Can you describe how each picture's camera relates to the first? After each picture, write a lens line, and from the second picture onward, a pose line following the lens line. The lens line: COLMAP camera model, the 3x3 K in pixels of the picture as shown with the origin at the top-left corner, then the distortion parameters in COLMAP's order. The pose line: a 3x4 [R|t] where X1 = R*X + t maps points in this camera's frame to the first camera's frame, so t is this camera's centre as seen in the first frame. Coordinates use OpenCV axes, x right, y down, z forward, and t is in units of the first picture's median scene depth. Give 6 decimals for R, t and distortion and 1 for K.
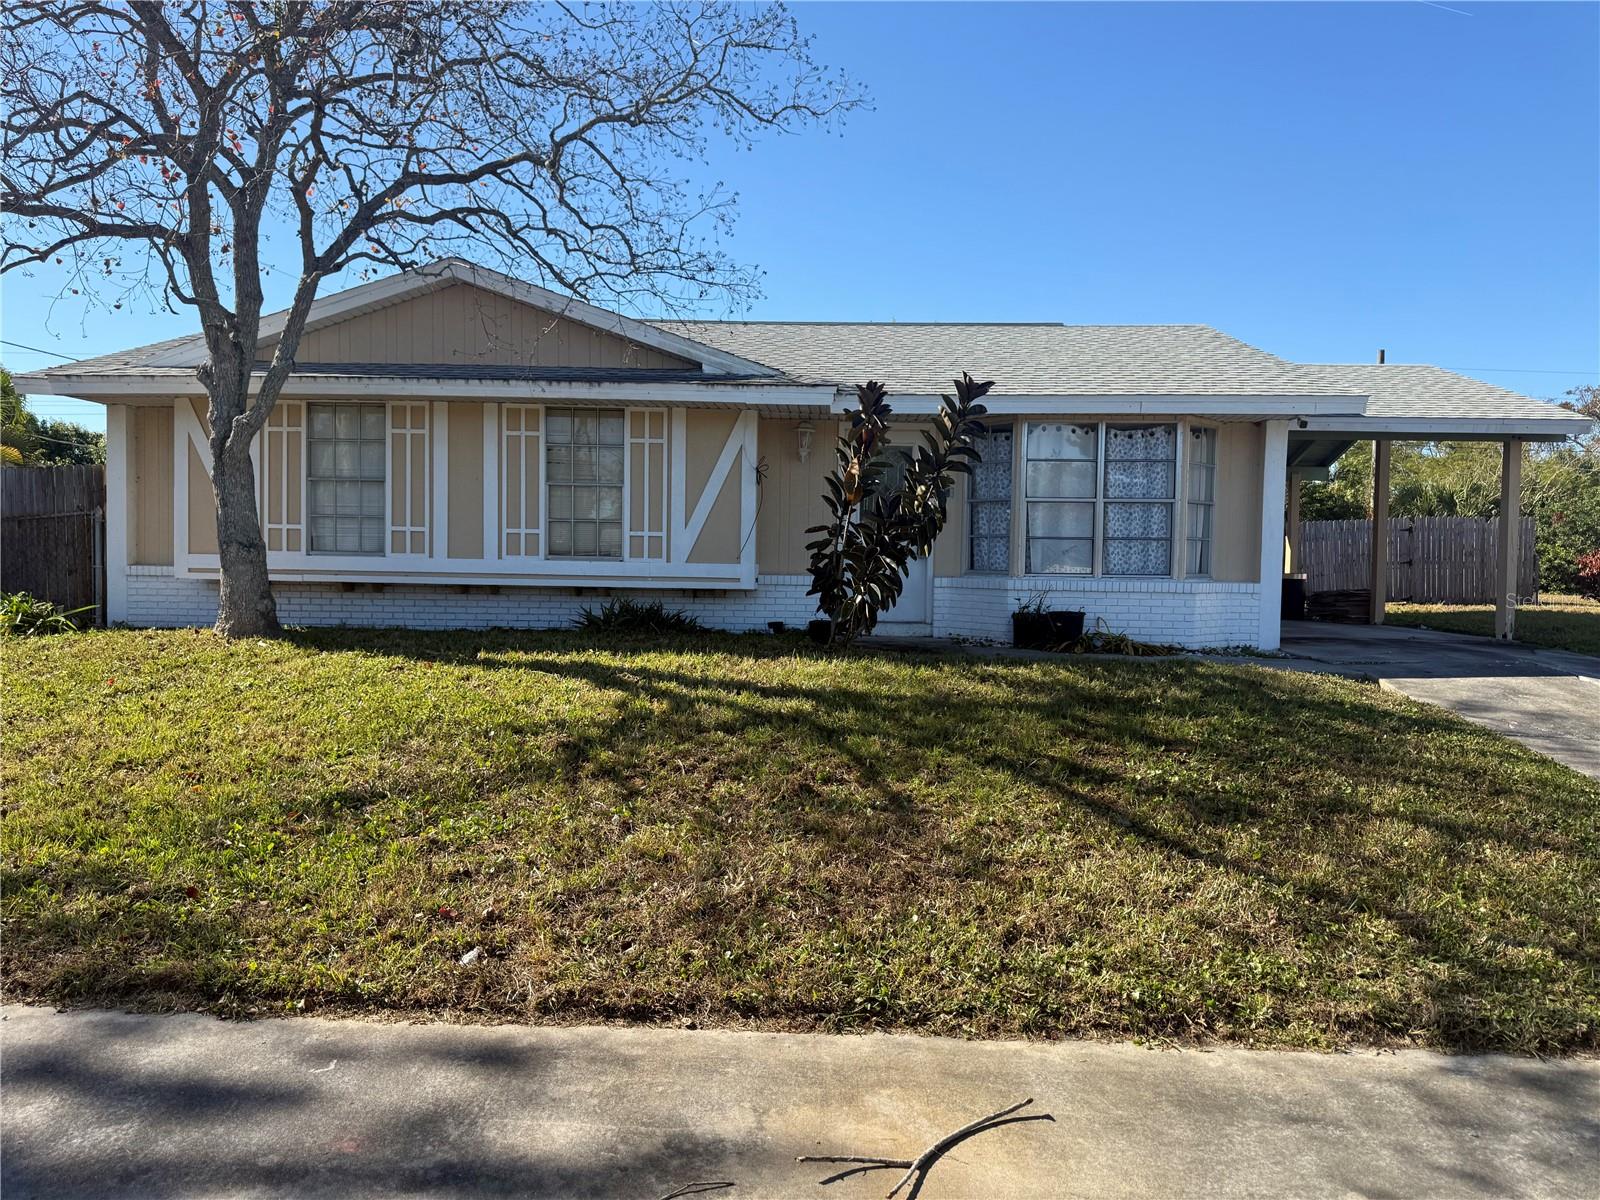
lens RADIAL K [[1123.8, 0, 780.5], [0, 1123.8, 602.4], [0, 0, 1]] dist [0.120881, -0.171360]
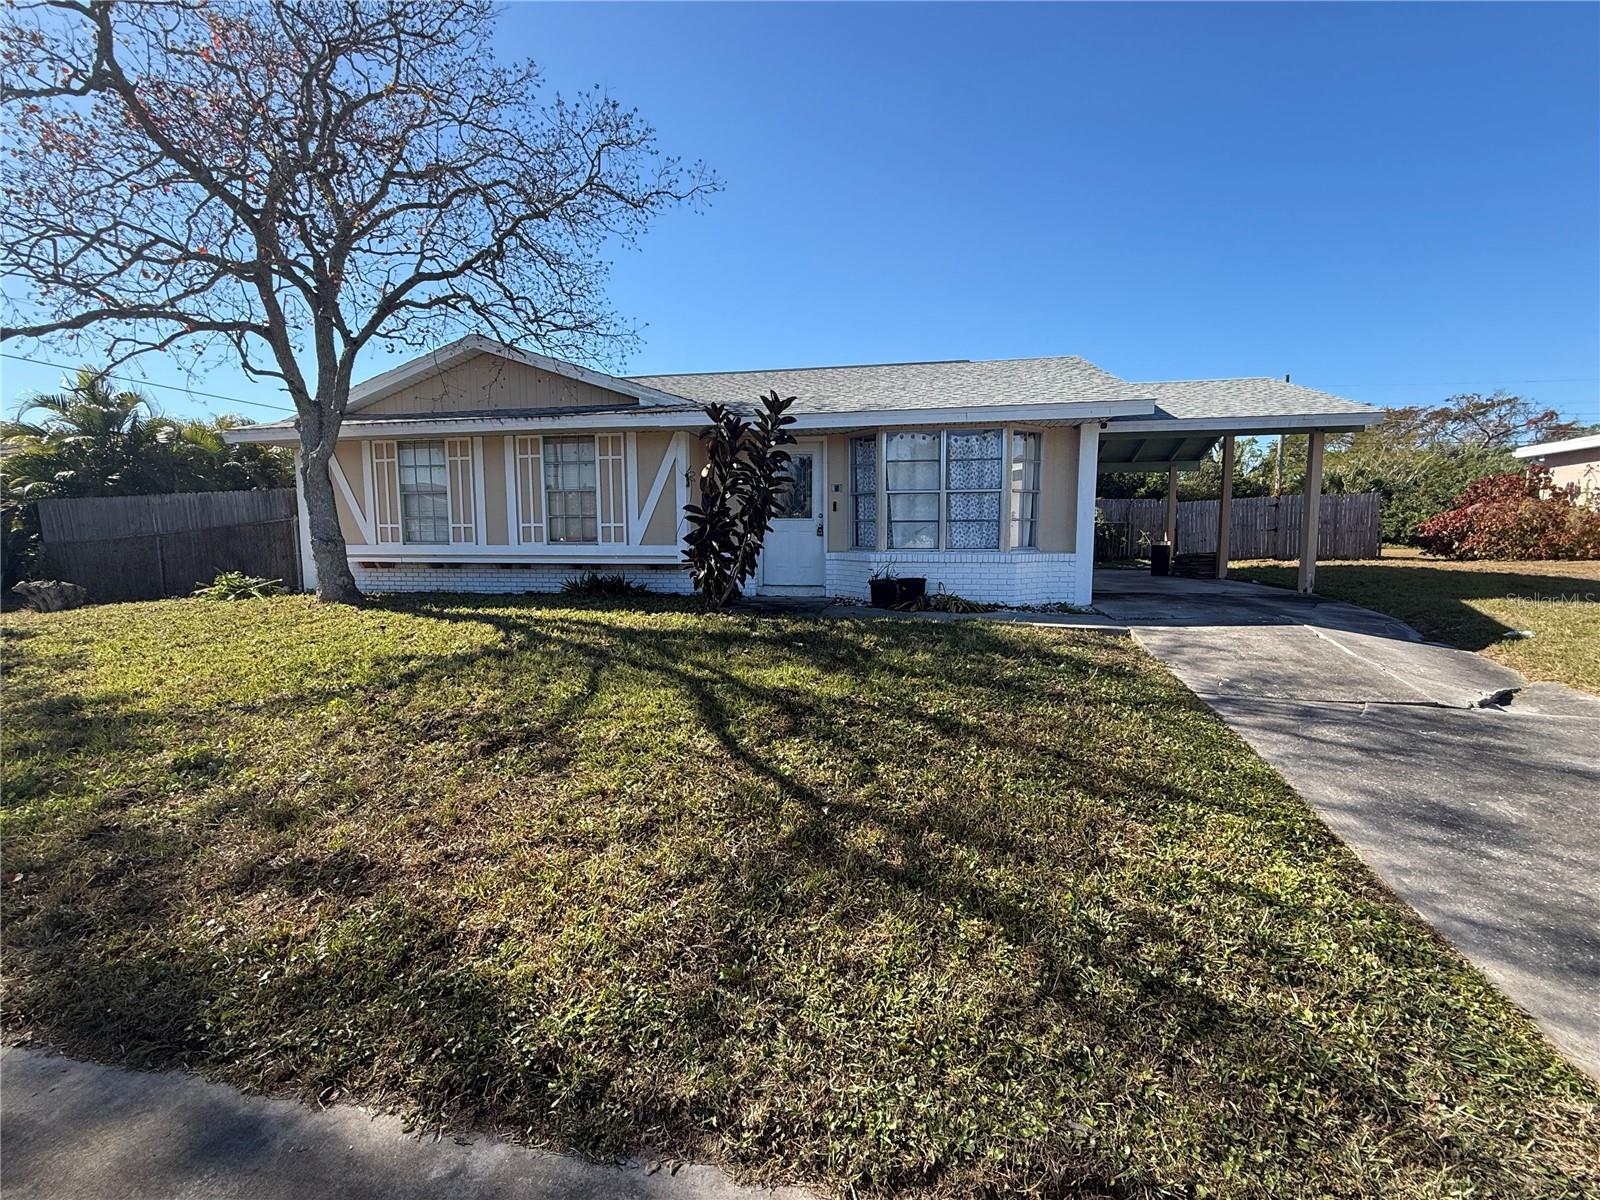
lens RADIAL K [[684.6, 0, 800.0], [0, 684.6, 600.0], [0, 0, 1]] dist [-0.000618, -0.000144]
pose [[0.986332, -0.004327, -0.164711, 0.248447], [0.014311, 0.998127, 0.059482, -0.015301], [0.164145, -0.061027, 0.984547, 0.200422]]
